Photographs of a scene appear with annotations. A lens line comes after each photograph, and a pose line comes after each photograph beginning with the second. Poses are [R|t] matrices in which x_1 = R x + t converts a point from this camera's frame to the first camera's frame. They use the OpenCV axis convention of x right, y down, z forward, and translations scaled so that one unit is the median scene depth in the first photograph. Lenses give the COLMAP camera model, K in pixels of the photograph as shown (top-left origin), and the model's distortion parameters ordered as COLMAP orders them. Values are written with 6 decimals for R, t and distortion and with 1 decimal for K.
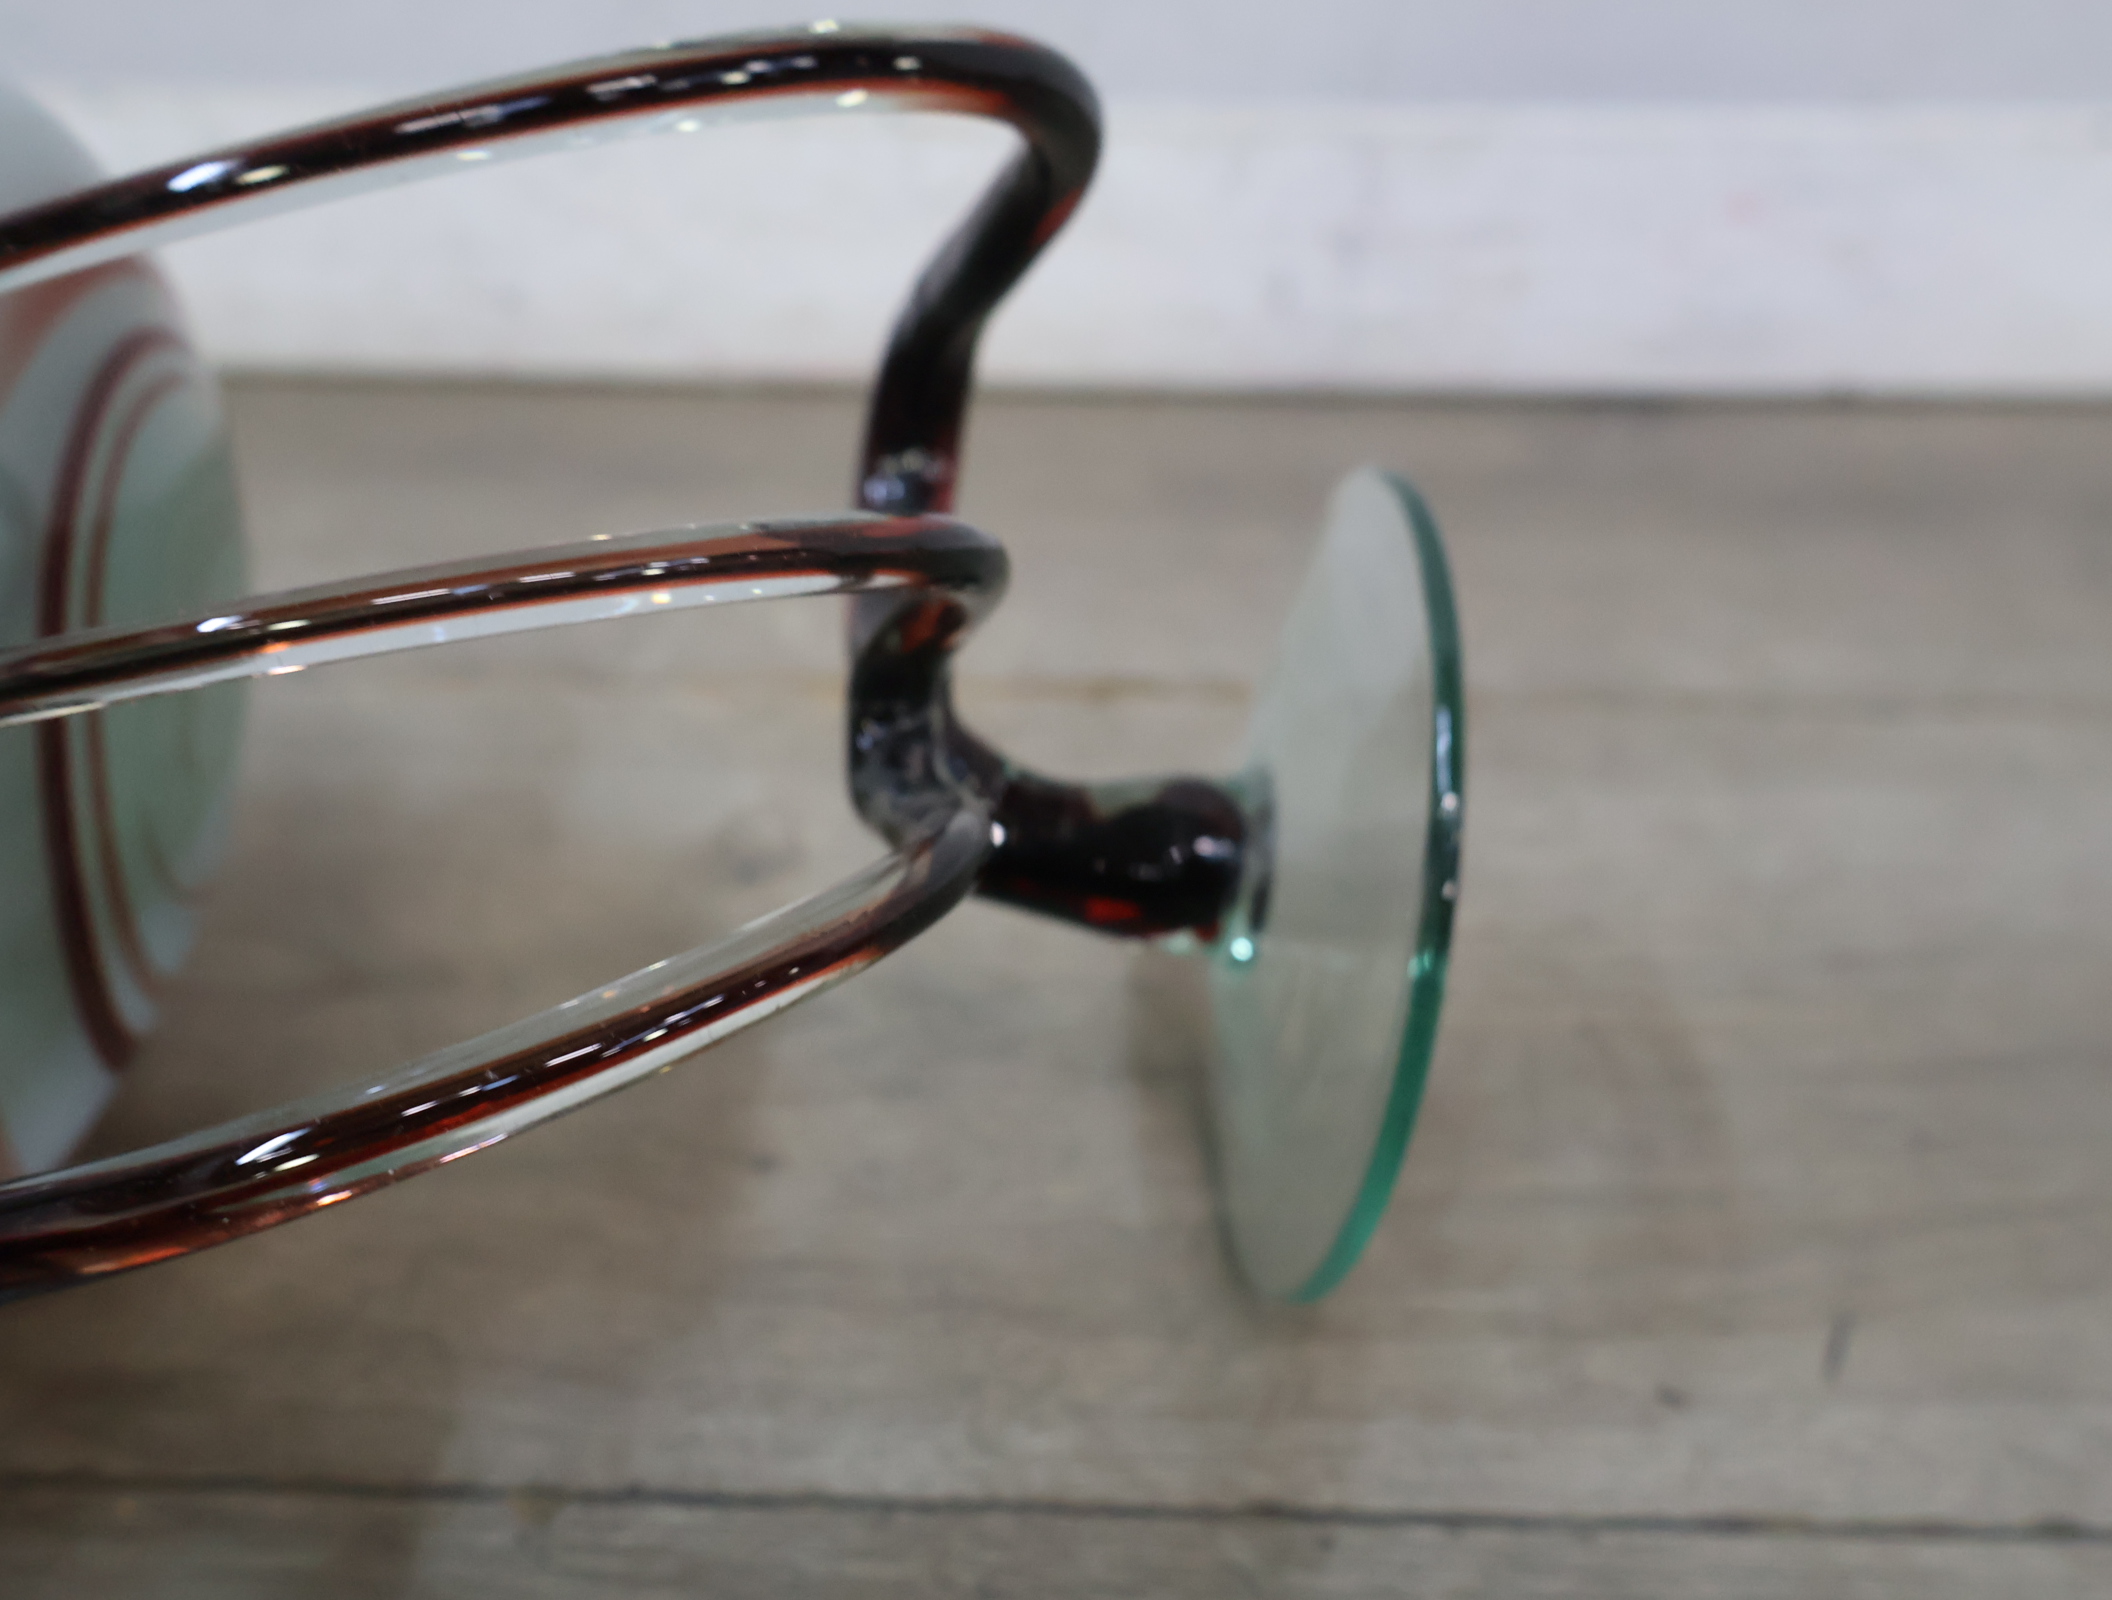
lens RADIAL K [[2095.4, 0, 1056.0], [0, 2095.4, 800.0], [0, 0, 1]] dist [0.016919, -0.002671]
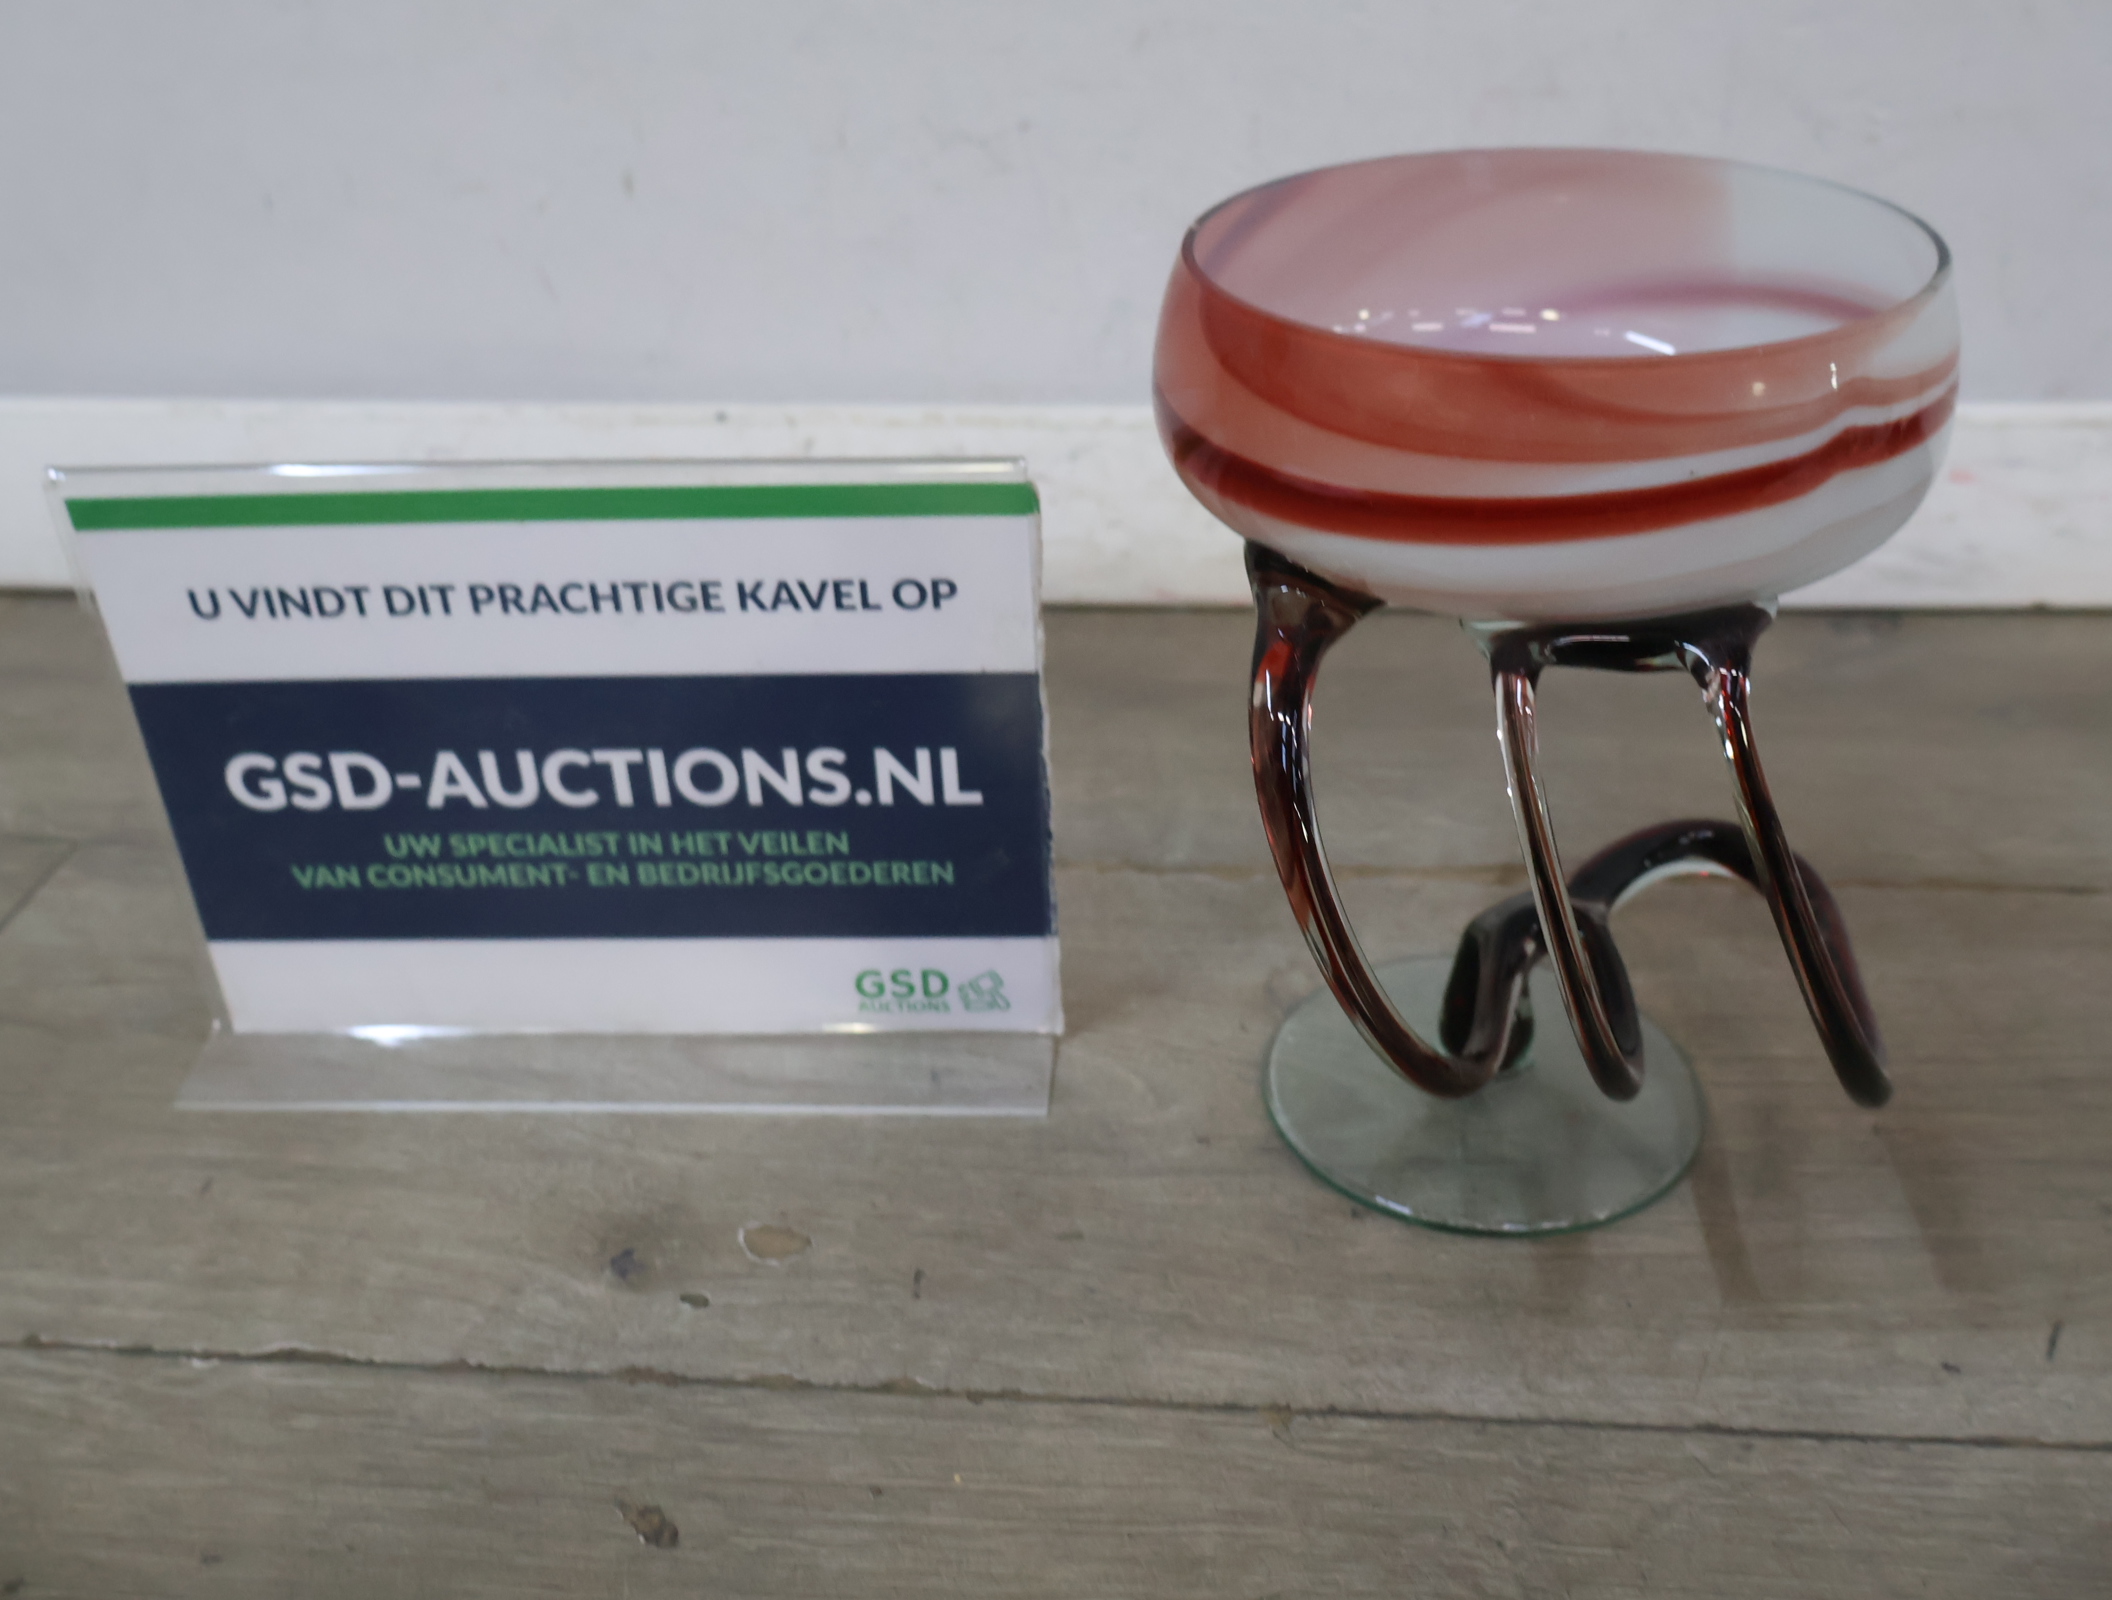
lens RADIAL K [[2092.4, 0, 1058.3], [0, 2092.4, 793.0], [0, 0, 1]] dist [0.009365, 0.004515]
pose [[0.997436, -0.001512, -0.071543, -0.289982], [0.001255, 0.999993, -0.003630, -0.163125], [0.071548, 0.003531, 0.997431, -0.700765]]
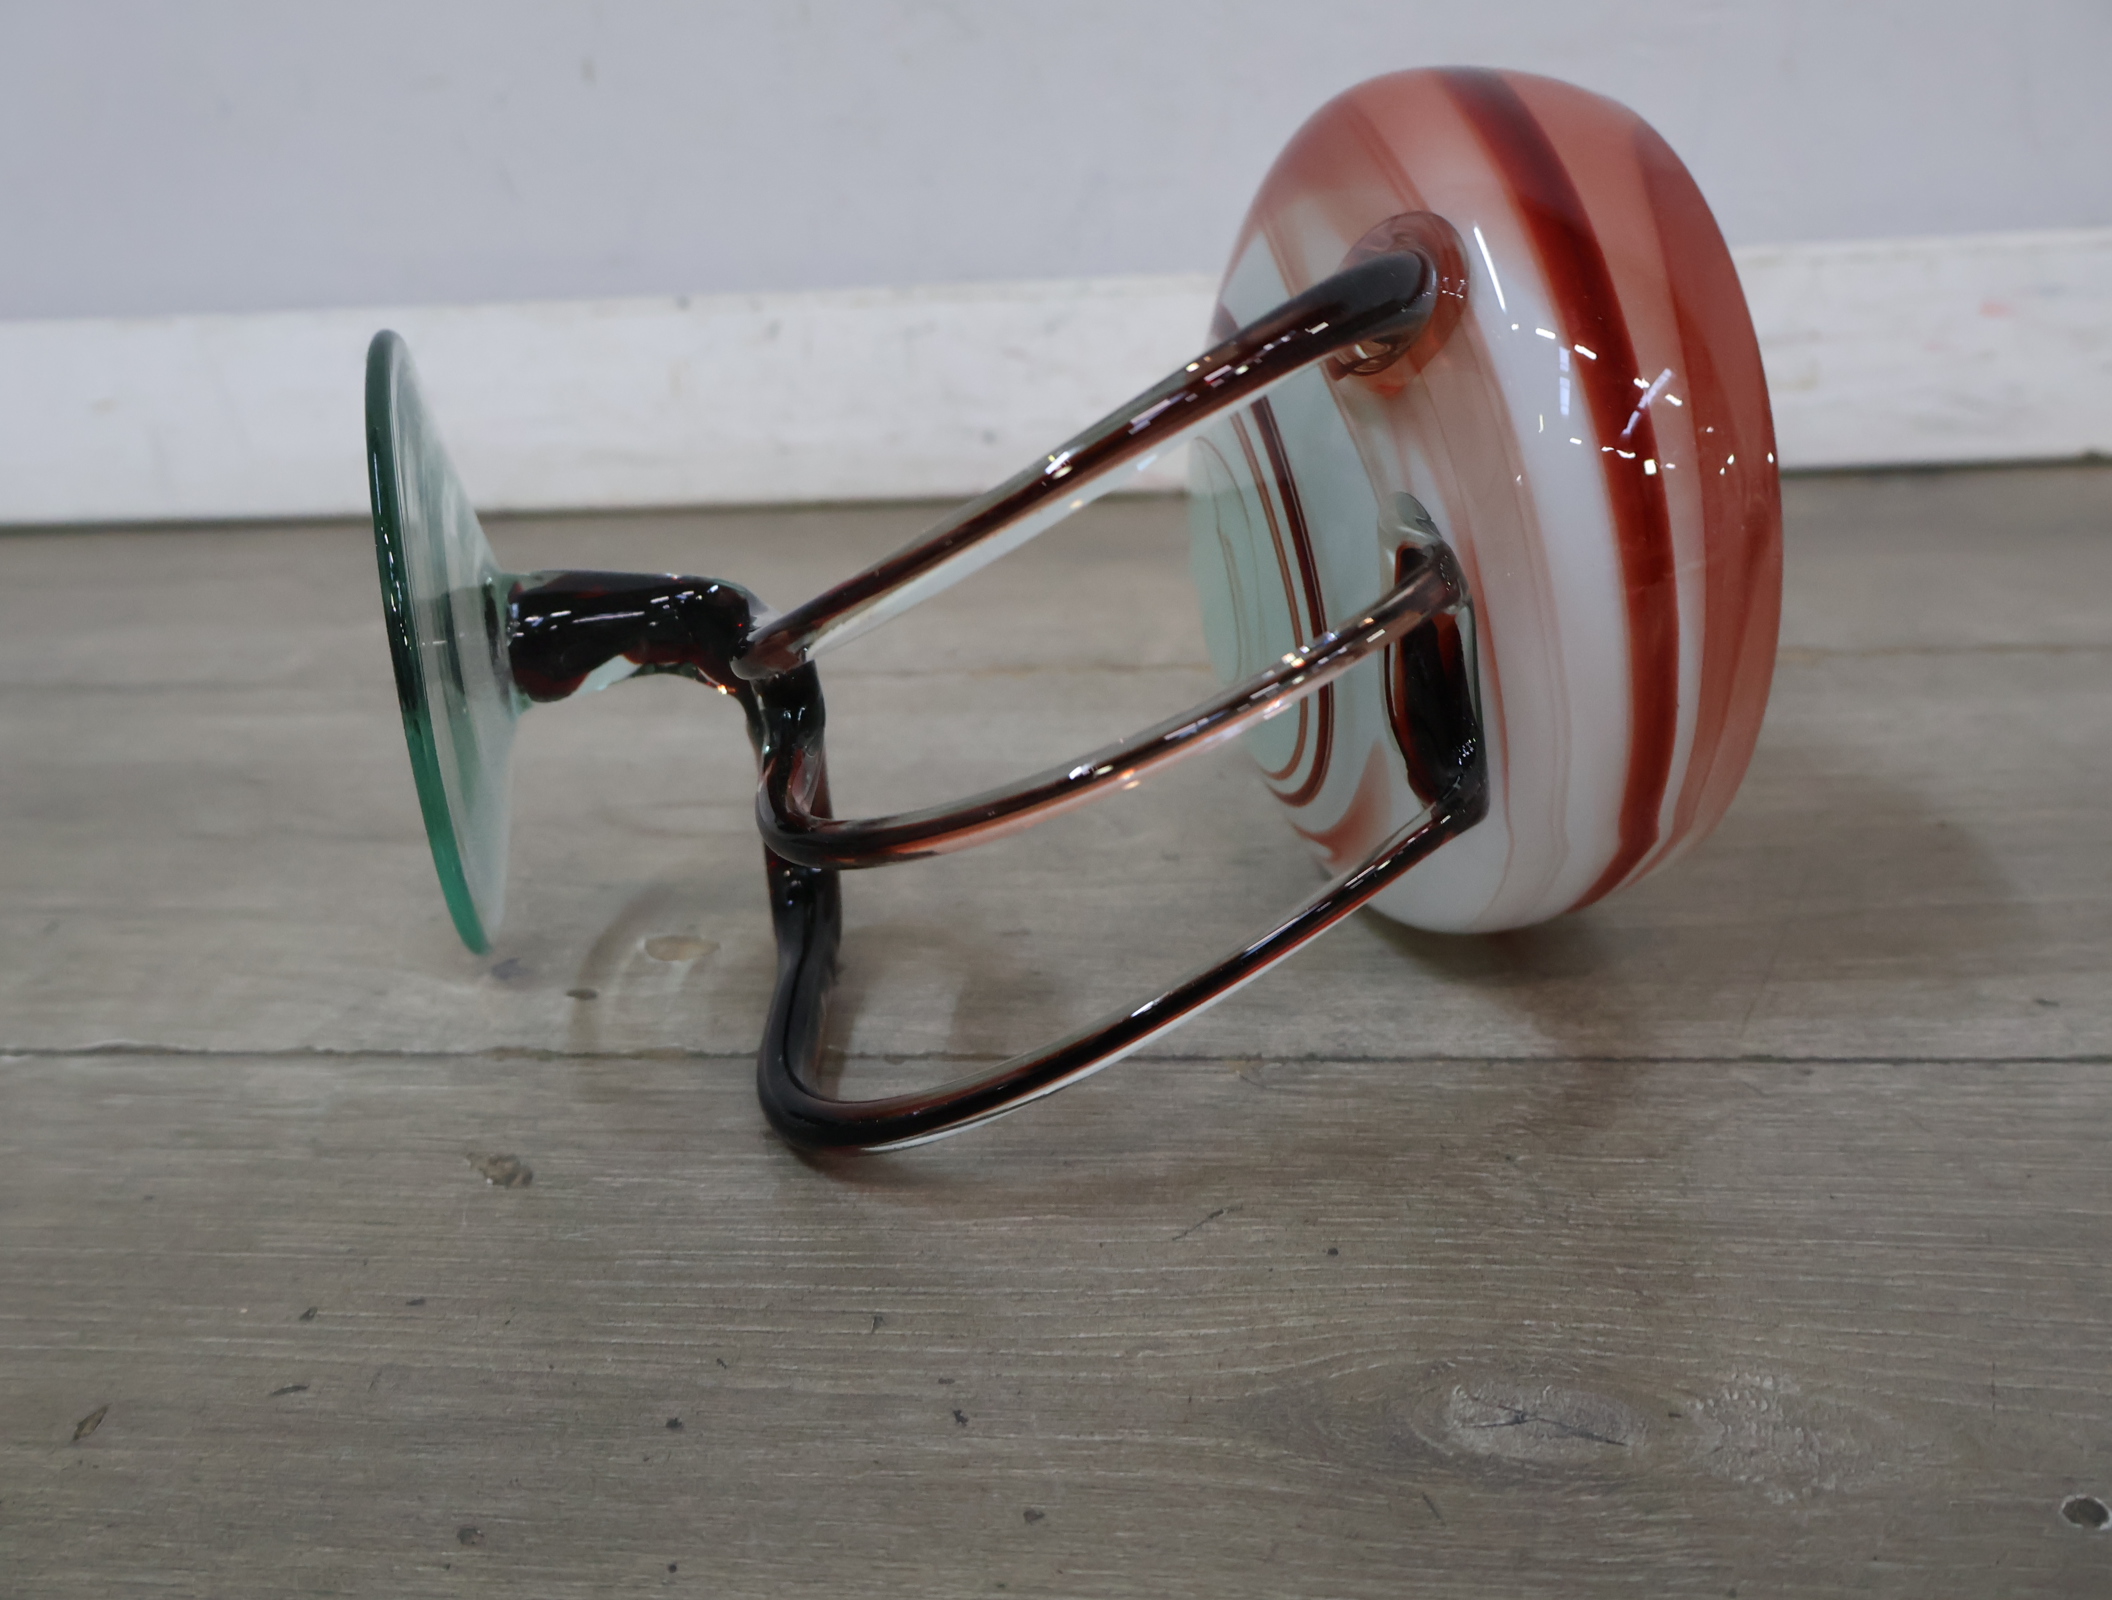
lens RADIAL K [[2095.4, 0, 1056.0], [0, 2095.4, 800.0], [0, 0, 1]] dist [0.016919, -0.002671]
pose [[0.994702, -0.030944, -0.098028, -0.220530], [0.017006, 0.990012, -0.139953, 0.340162], [0.101379, 0.137544, 0.985294, -0.461724]]
